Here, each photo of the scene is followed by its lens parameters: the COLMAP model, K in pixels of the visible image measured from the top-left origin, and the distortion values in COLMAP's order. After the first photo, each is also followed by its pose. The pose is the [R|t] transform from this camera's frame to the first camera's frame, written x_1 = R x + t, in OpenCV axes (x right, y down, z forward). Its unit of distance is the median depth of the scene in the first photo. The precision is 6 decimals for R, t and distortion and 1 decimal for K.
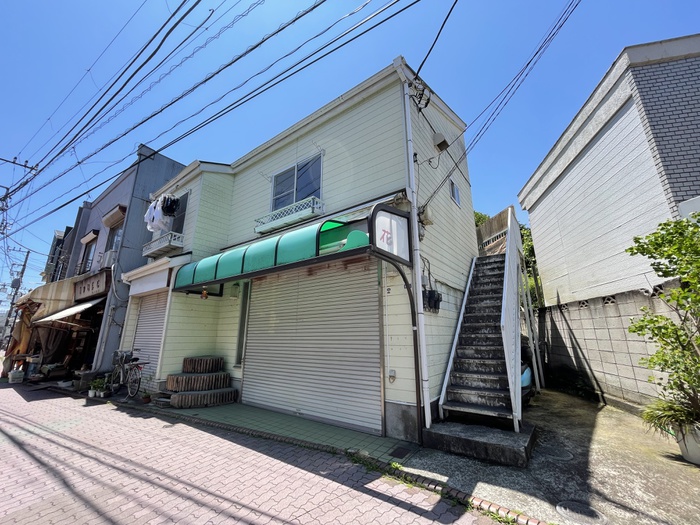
lens RADIAL K [[280.7, 0, 349.2], [0, 280.7, 261.9], [0, 0, 1]] dist [0.000252, -0.000198]
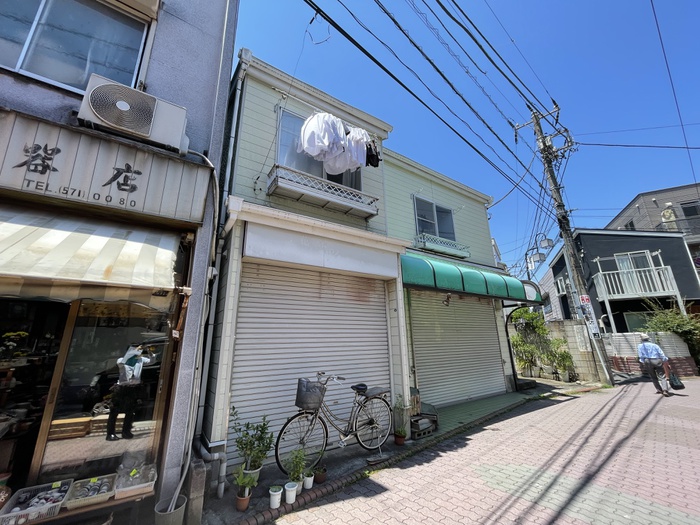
lens RADIAL K [[280.7, 0, 349.2], [0, 280.7, 261.9], [0, 0, 1]] dist [0.000252, -0.000198]
pose [[0.340335, 0.255021, 0.905062, -1.923855], [-0.222039, 0.957096, -0.186188, 0.300355], [-0.913713, -0.137592, 0.382358, 1.176176]]
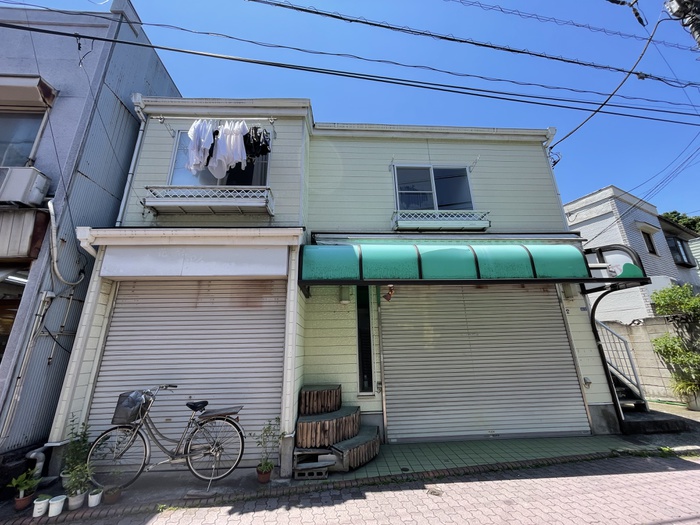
lens RADIAL K [[280.7, 0, 349.2], [0, 280.7, 261.9], [0, 0, 1]] dist [0.000252, -0.000198]
pose [[0.770730, 0.176287, 0.612289, -1.297641], [-0.144061, 0.984293, -0.102053, 0.144214], [-0.620662, -0.009552, 0.784020, 0.607765]]
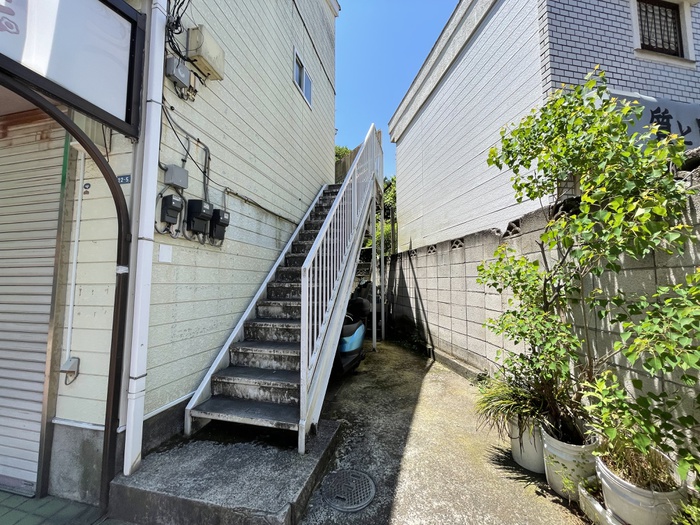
lens RADIAL K [[280.7, 0, 349.2], [0, 280.7, 261.9], [0, 0, 1]] dist [0.000252, -0.000198]
pose [[0.920190, 0.035060, 0.389899, 0.337975], [-0.103931, 0.982119, 0.156971, 0.098379], [-0.377423, -0.184966, 0.907380, 0.388173]]
